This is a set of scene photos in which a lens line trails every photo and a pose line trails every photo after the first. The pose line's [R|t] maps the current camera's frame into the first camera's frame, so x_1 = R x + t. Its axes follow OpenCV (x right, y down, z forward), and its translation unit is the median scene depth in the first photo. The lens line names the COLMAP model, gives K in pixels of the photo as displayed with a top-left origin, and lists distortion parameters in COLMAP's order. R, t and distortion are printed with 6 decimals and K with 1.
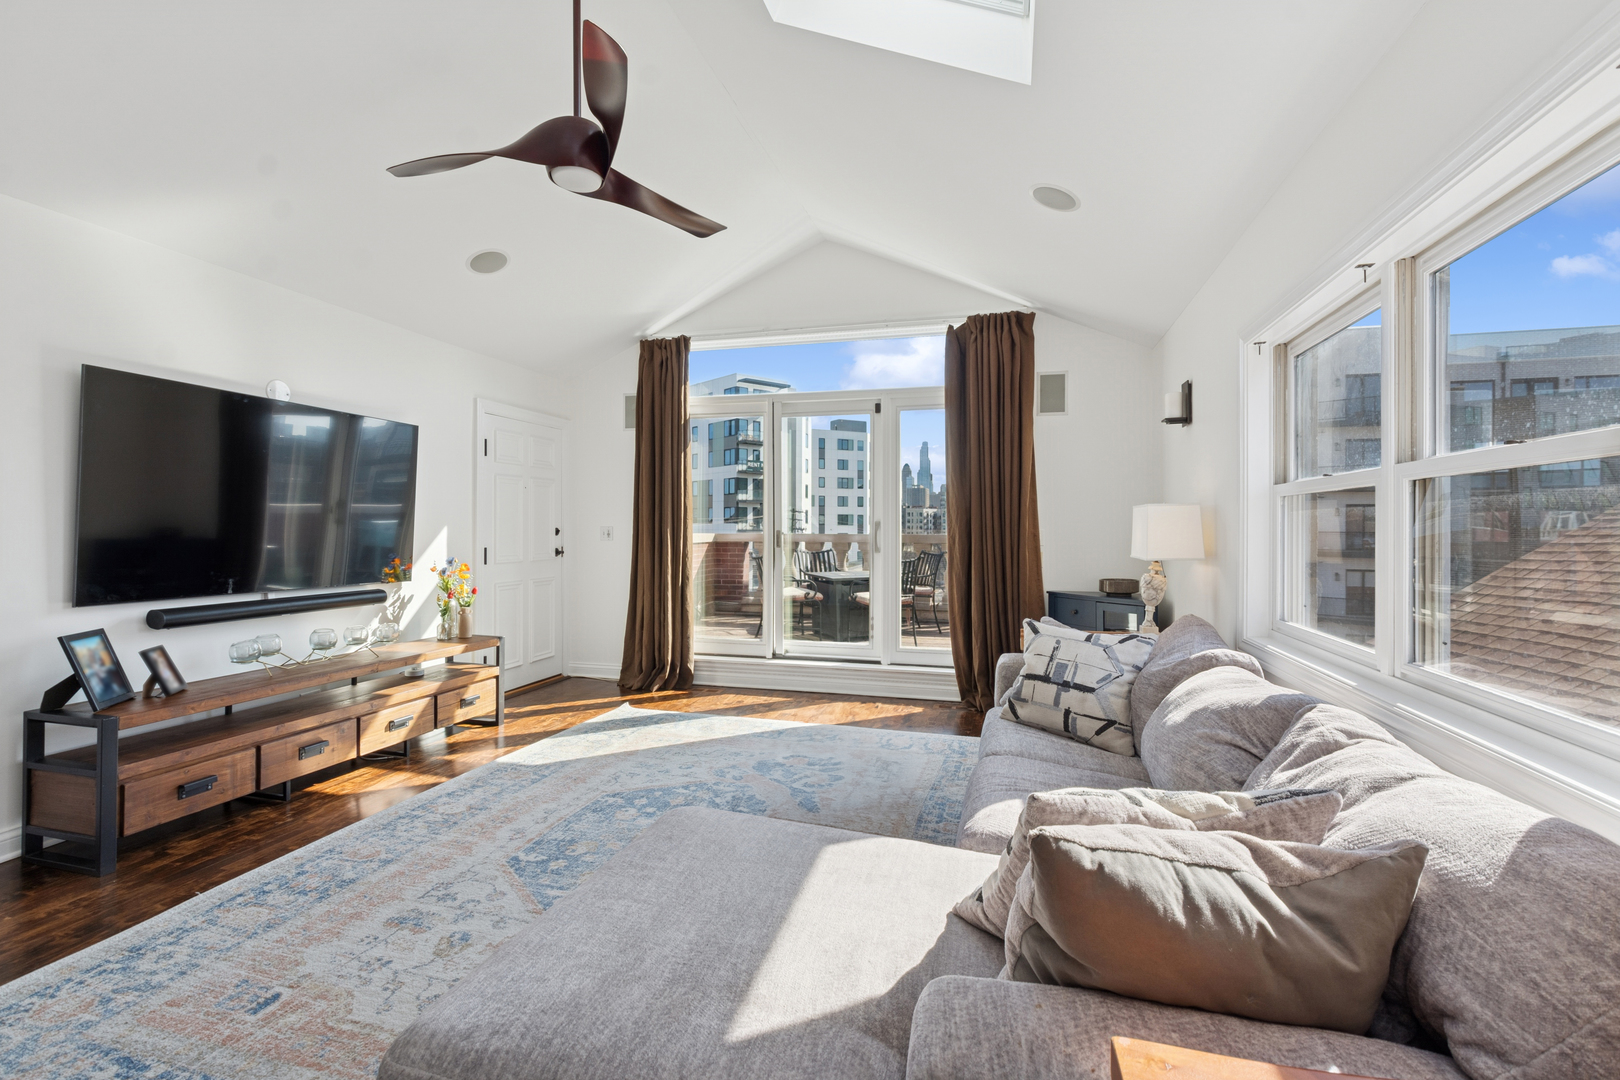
lens RADIAL K [[727.6, 0, 806.8], [0, 727.6, 524.7], [0, 0, 1]] dist [0.002381, -0.000992]
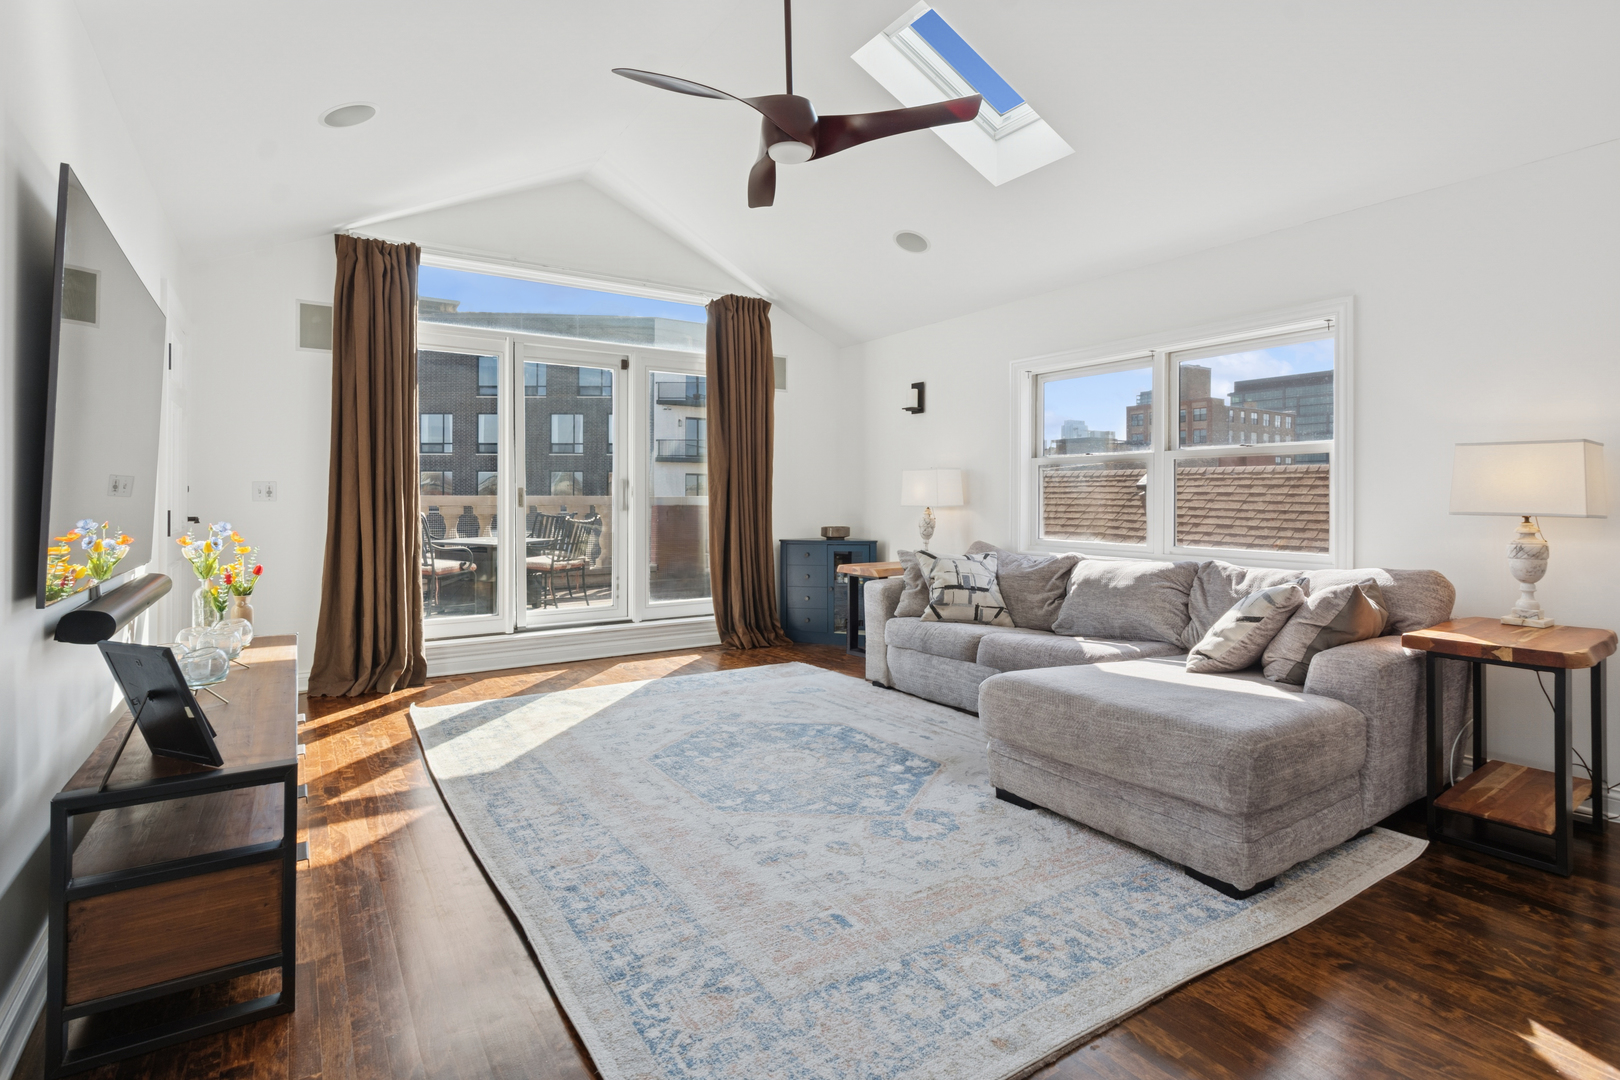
lens RADIAL K [[799.3, 0, 809.6], [0, 799.3, 502.9], [0, 0, 1]] dist [0.004775, 0.000148]
pose [[0.659646, -0.008060, 0.751534, -0.775446], [-0.001941, 0.999921, 0.012427, 0.018821], [-0.751574, -0.009657, 0.659578, 0.130209]]
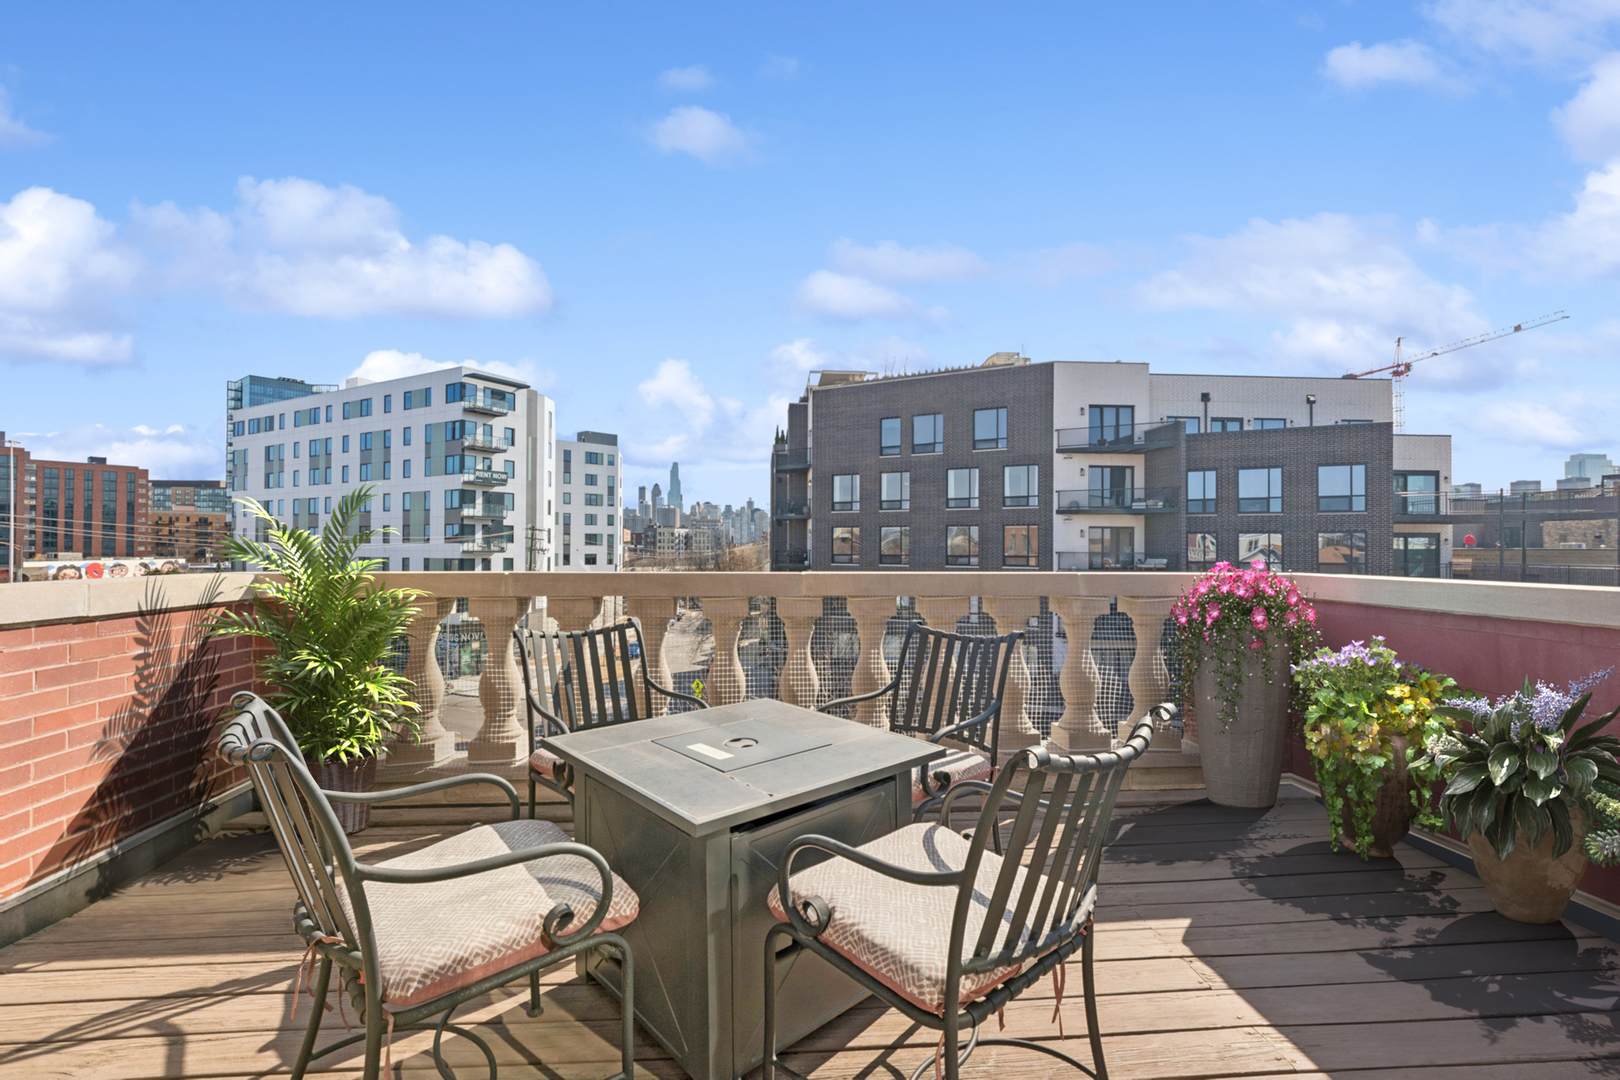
lens RADIAL K [[727.6, 0, 806.8], [0, 727.6, 524.7], [0, 0, 1]] dist [0.002381, -0.000992]
pose [[0.942606, 0.010245, 0.333749, 0.000228], [-0.000920, 0.999605, -0.028088, -0.000038], [-0.333905, 0.026169, 0.942243, 0.085081]]
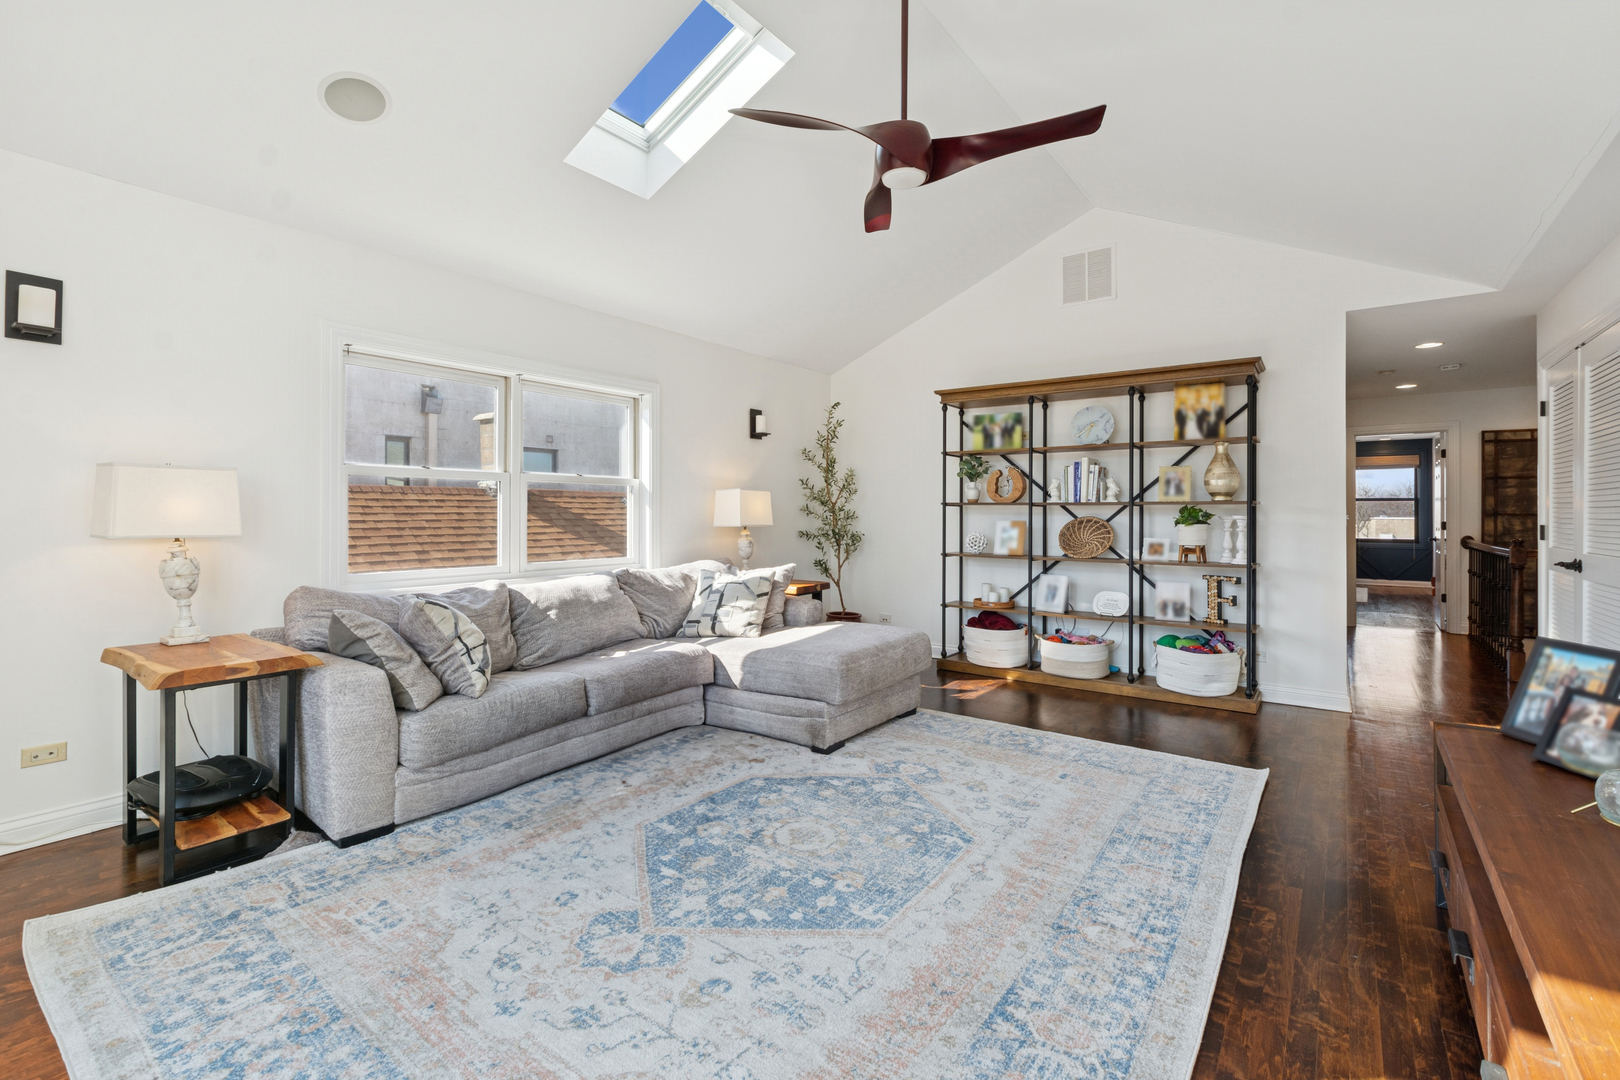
lens RADIAL K [[727.6, 0, 806.8], [0, 727.6, 524.7], [0, 0, 1]] dist [0.002381, -0.000992]
pose [[-0.935275, -0.010562, 0.353764, -0.368053], [-0.006440, 0.999897, 0.012828, 0.017173], [-0.353863, 0.009719, -0.935247, 1.347203]]
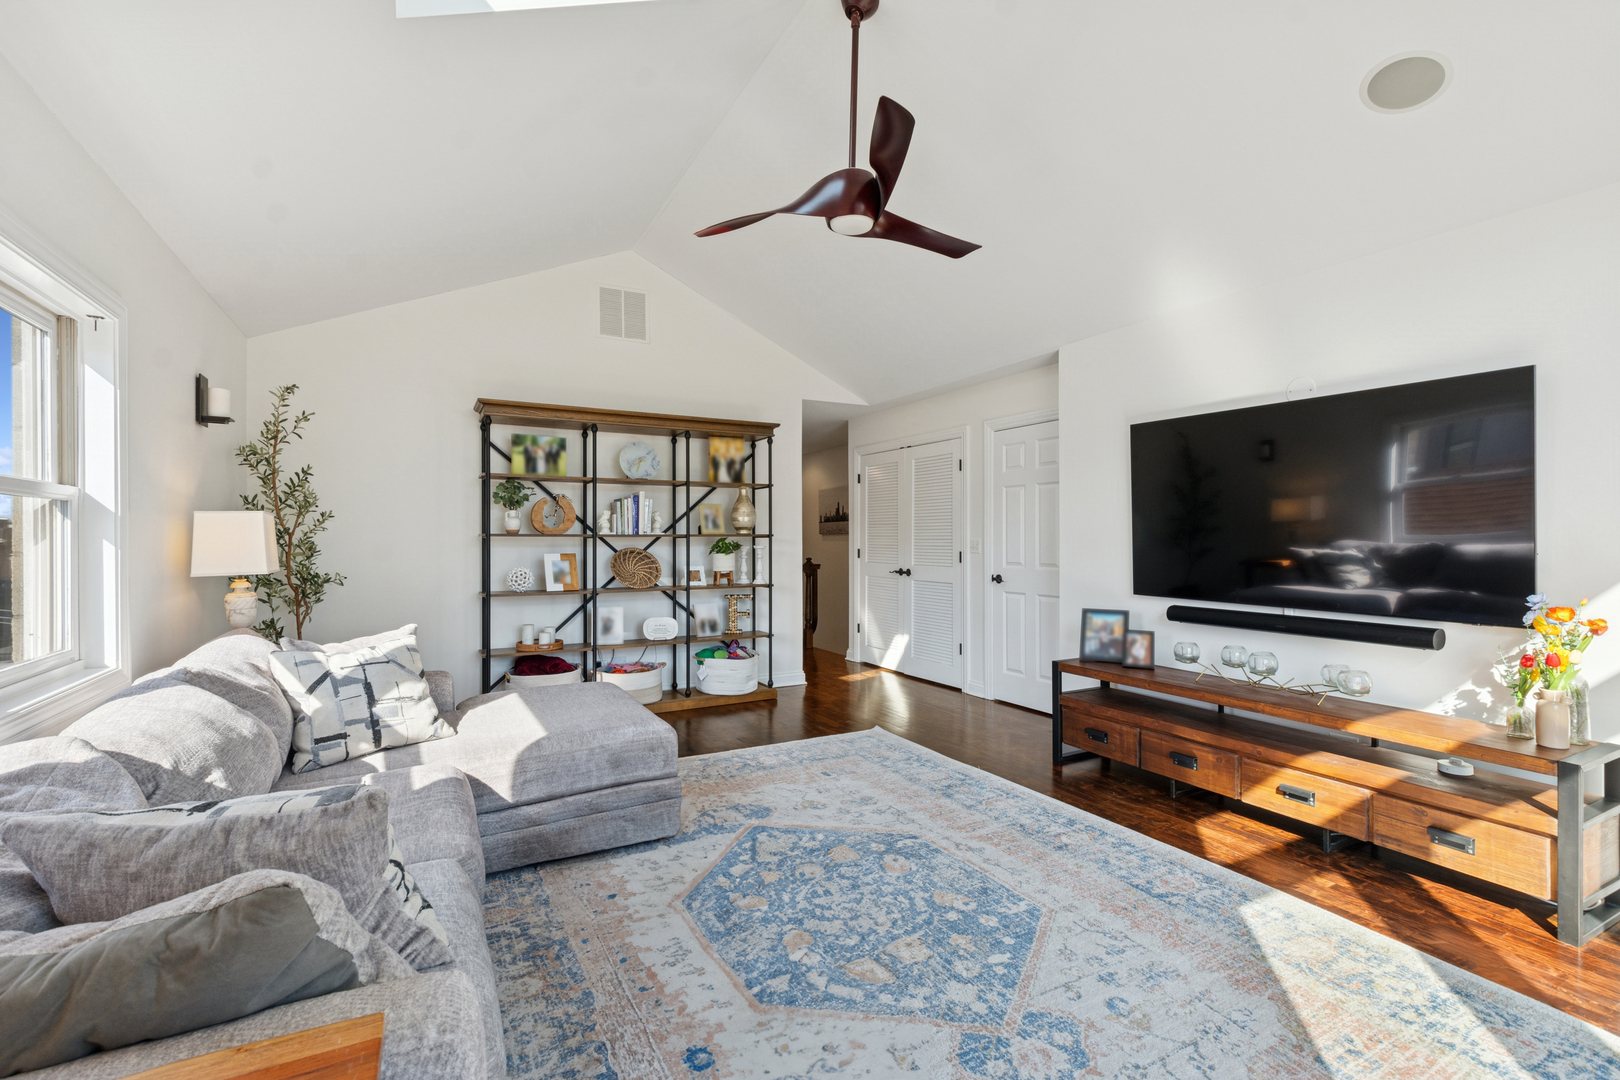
lens RADIAL K [[725.3, 0, 812.0], [0, 725.3, 548.1], [0, 0, 1]] dist [0.003336, -0.000518]
pose [[-0.718667, 0.009001, -0.695296, 0.323682], [0.002802, 0.999946, 0.010048, 0.003881], [0.695349, 0.005273, -0.718653, 1.145767]]
